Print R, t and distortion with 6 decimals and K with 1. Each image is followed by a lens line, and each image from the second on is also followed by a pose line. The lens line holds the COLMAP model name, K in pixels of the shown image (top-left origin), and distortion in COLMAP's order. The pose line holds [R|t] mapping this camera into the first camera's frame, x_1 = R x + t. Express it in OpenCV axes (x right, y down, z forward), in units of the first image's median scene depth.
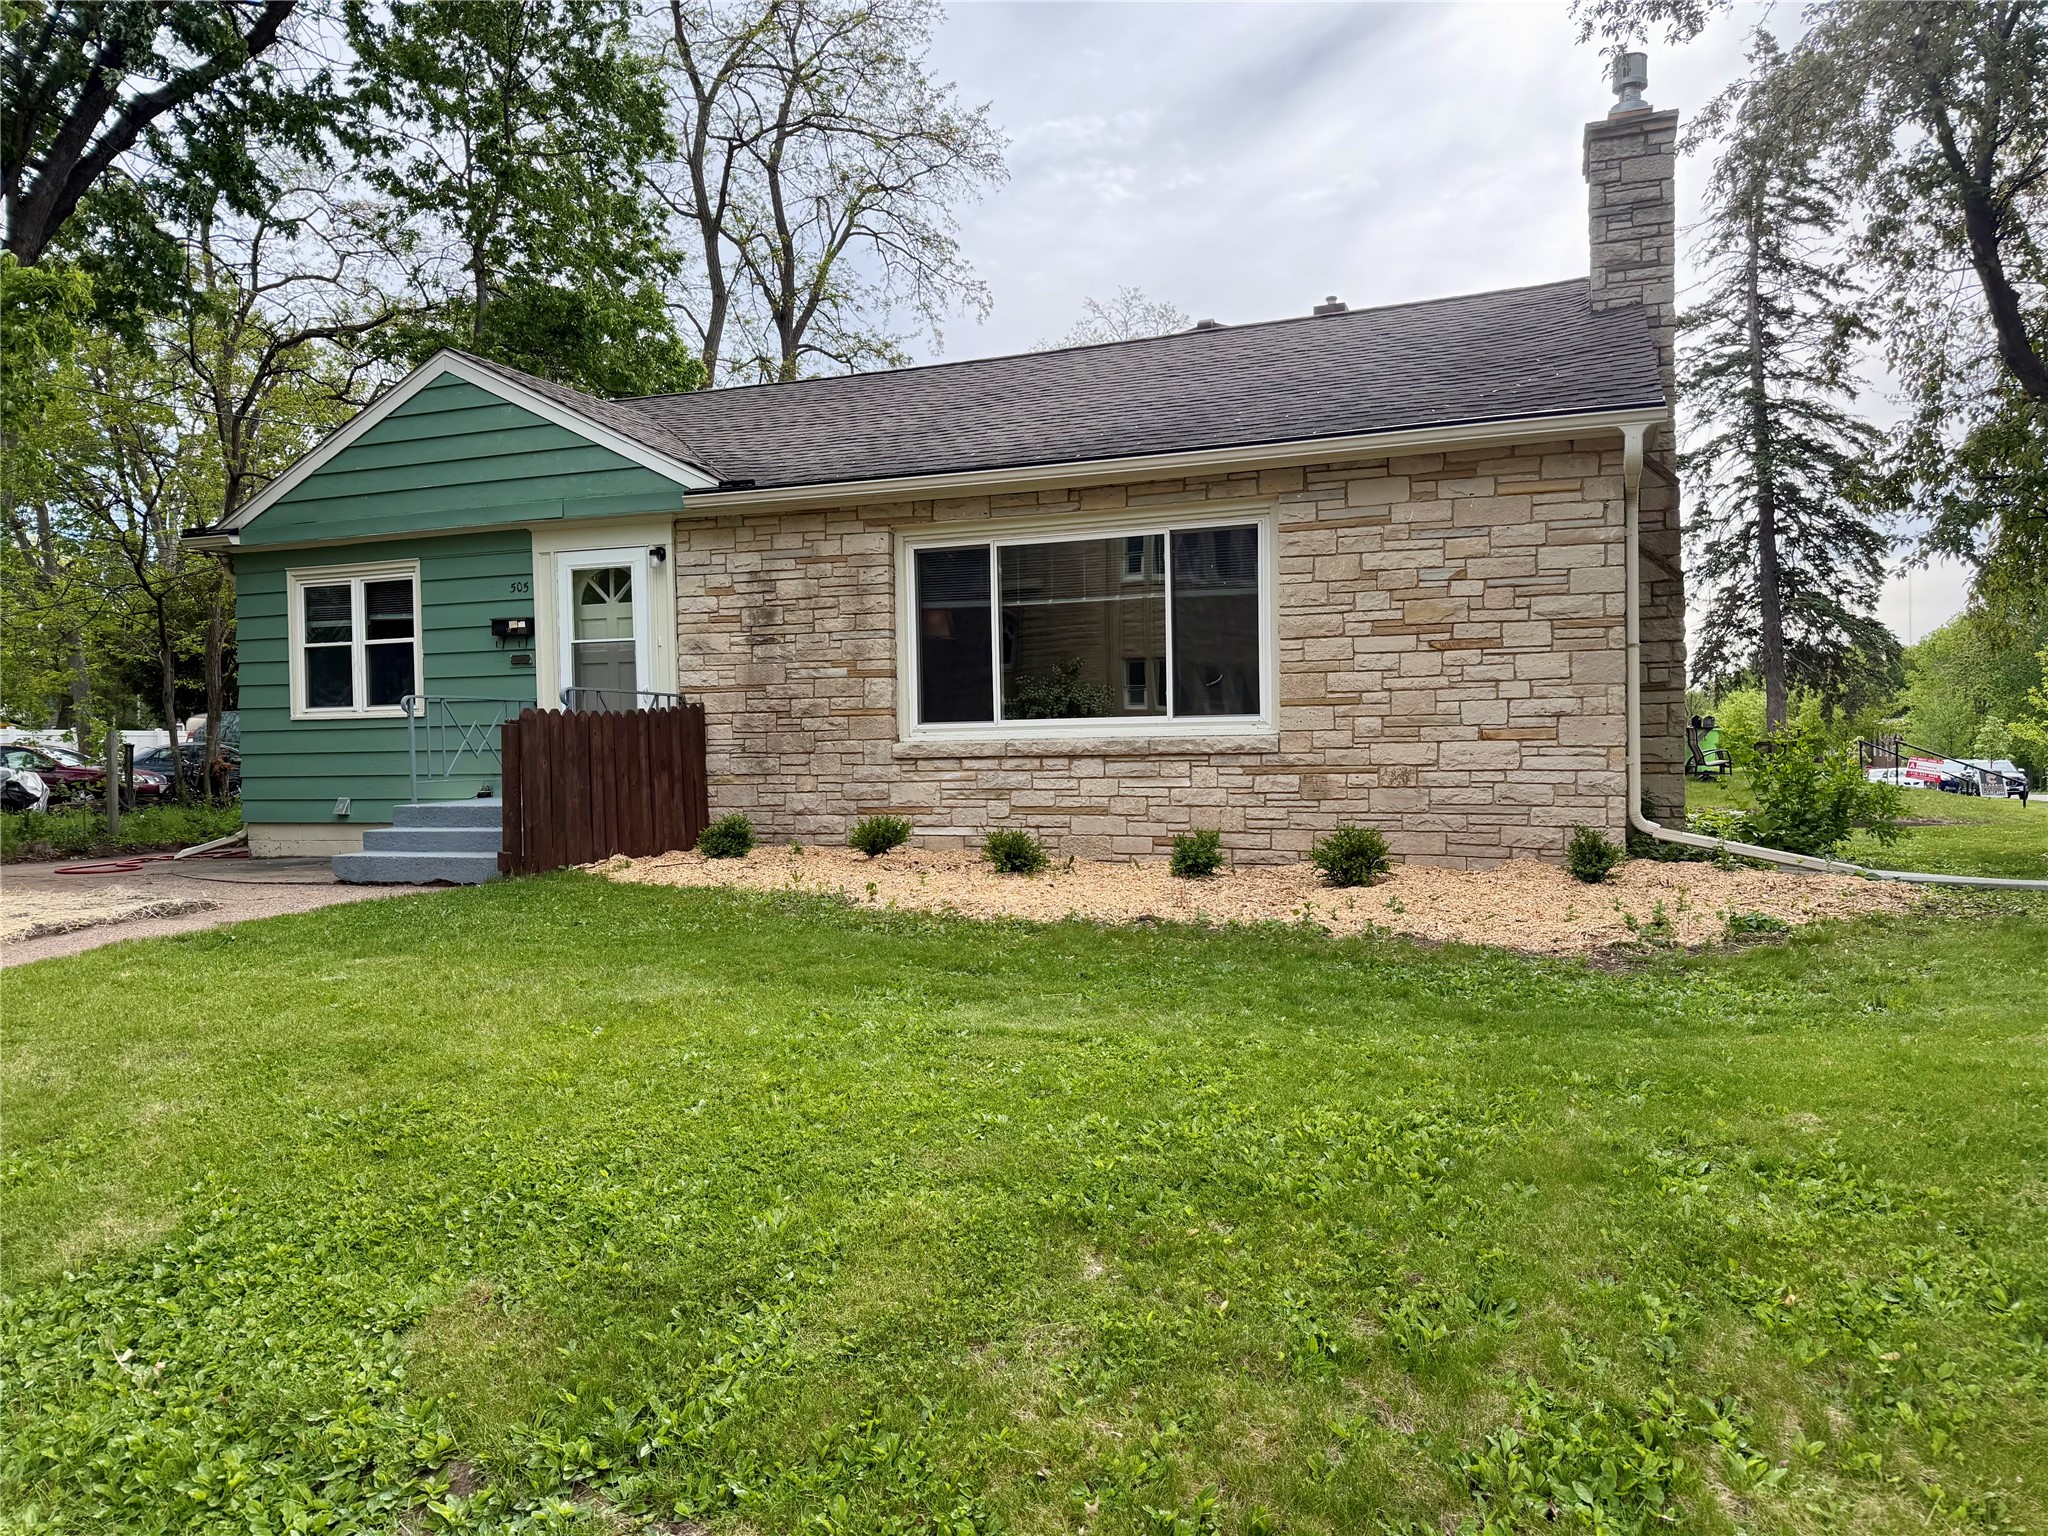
lens RADIAL K [[1414.0, 0, 1017.5], [0, 1414.0, 774.6], [0, 0, 1]] dist [0.056433, -0.026277]
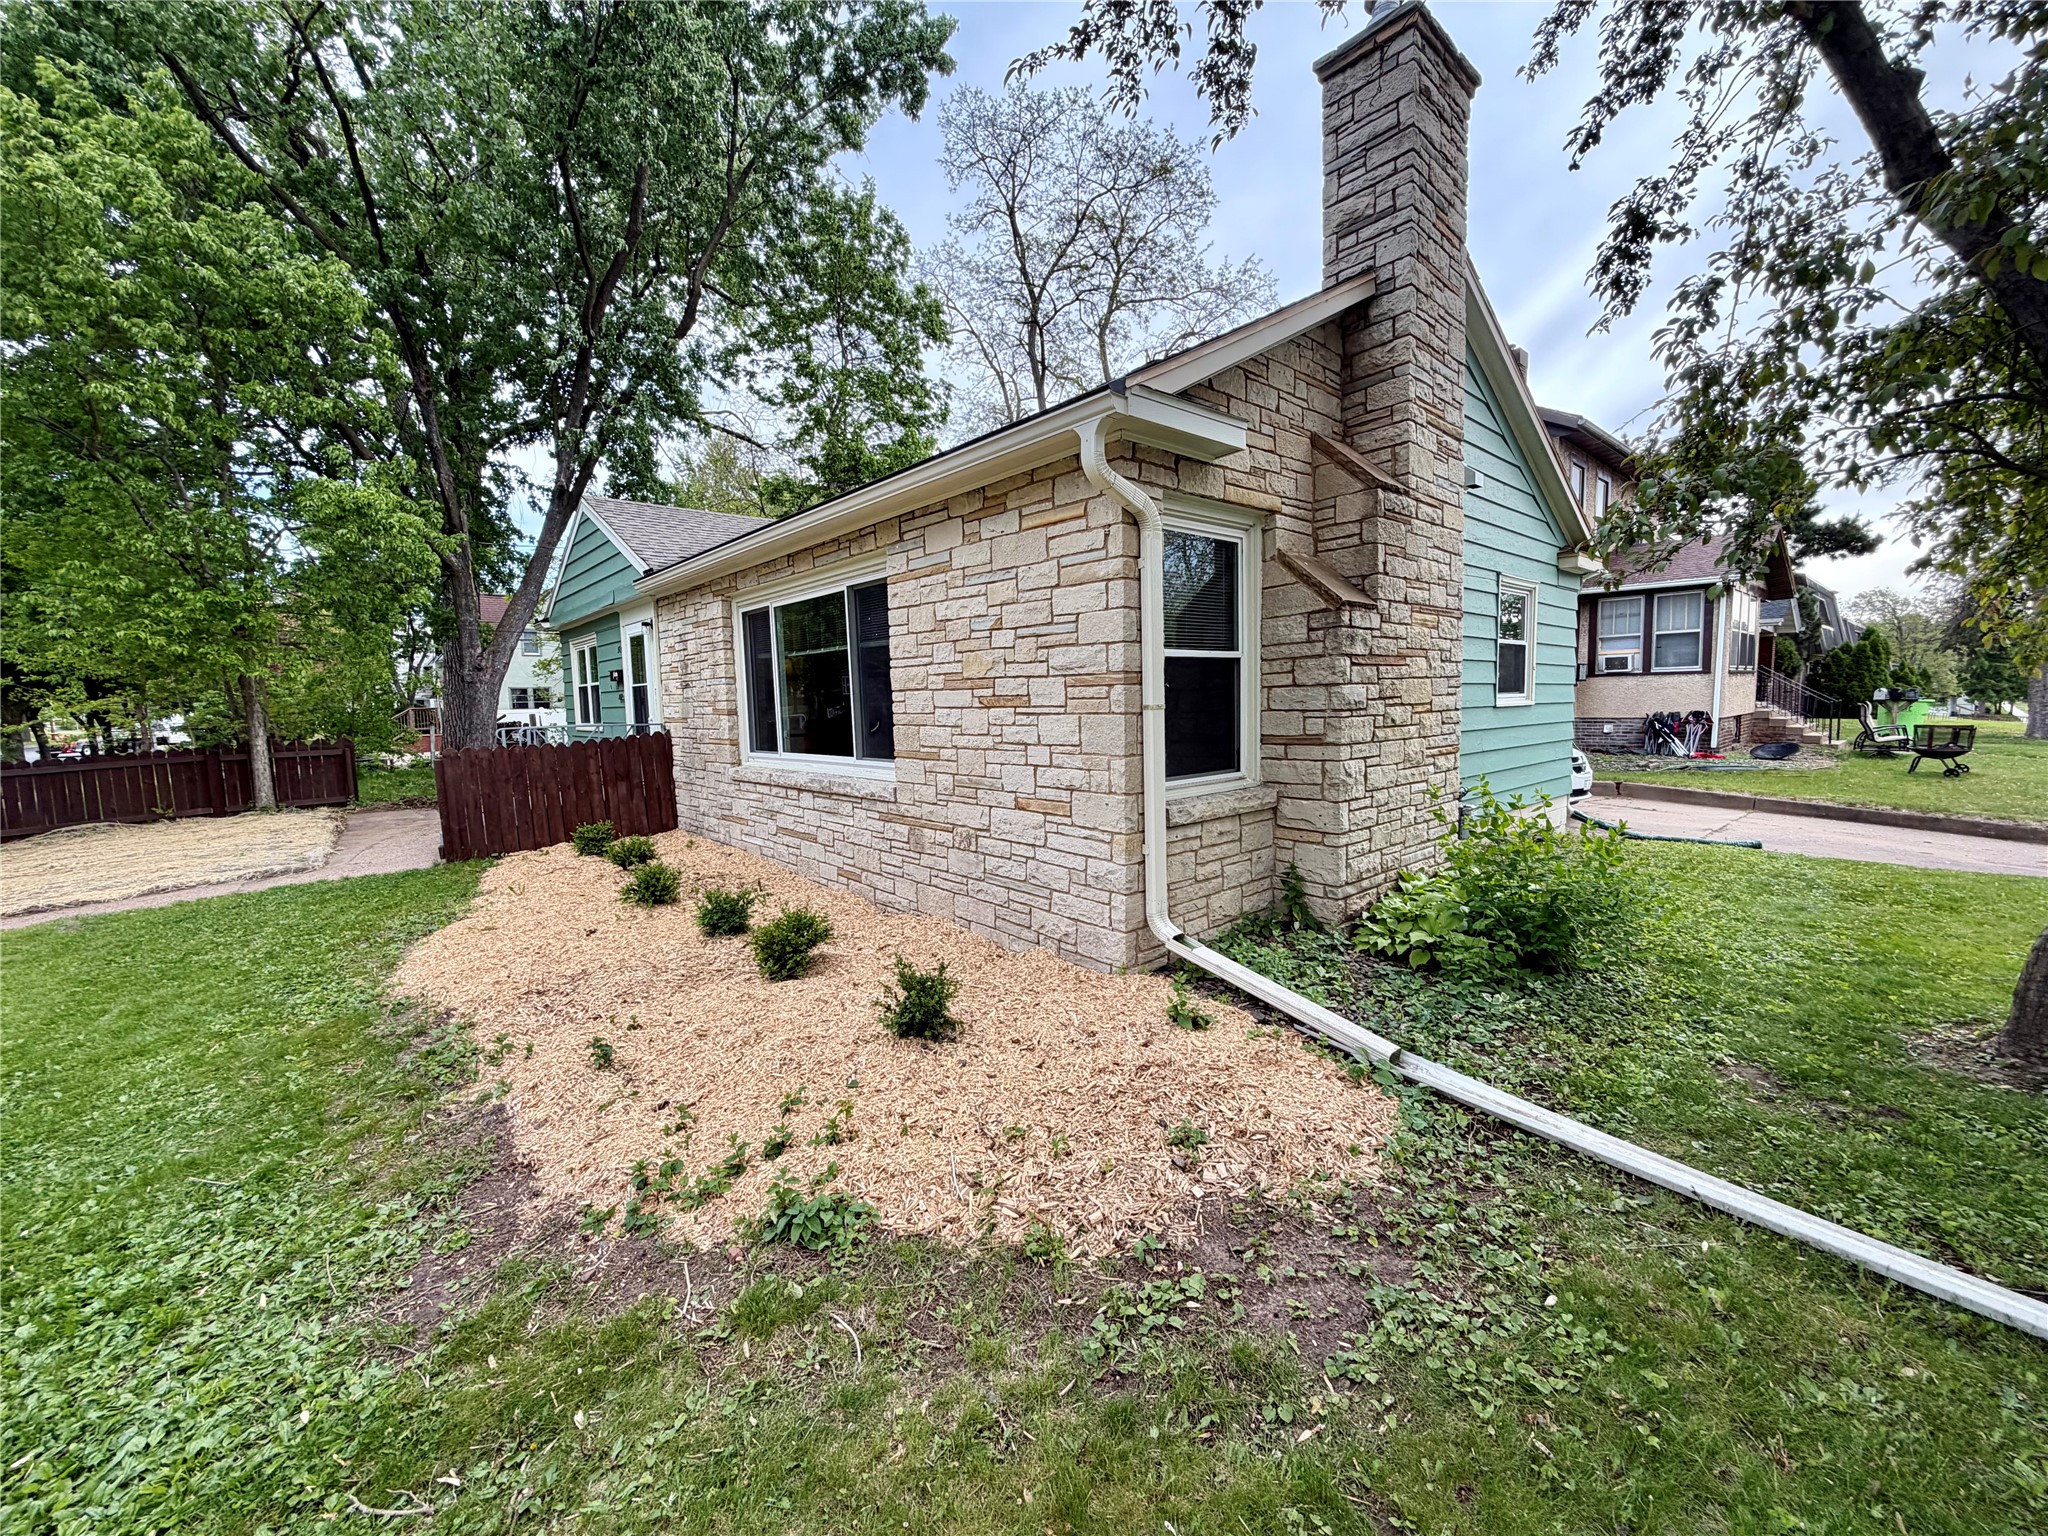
lens RADIAL K [[818.1, 0, 1031.9], [0, 818.1, 773.9], [0, 0, 1]] dist [0.000204, 0.000457]
pose [[0.888895, 0.035598, -0.456726, 0.547386], [0.002926, 0.996515, 0.083364, -0.086091], [0.458102, -0.075438, 0.885693, 0.528020]]
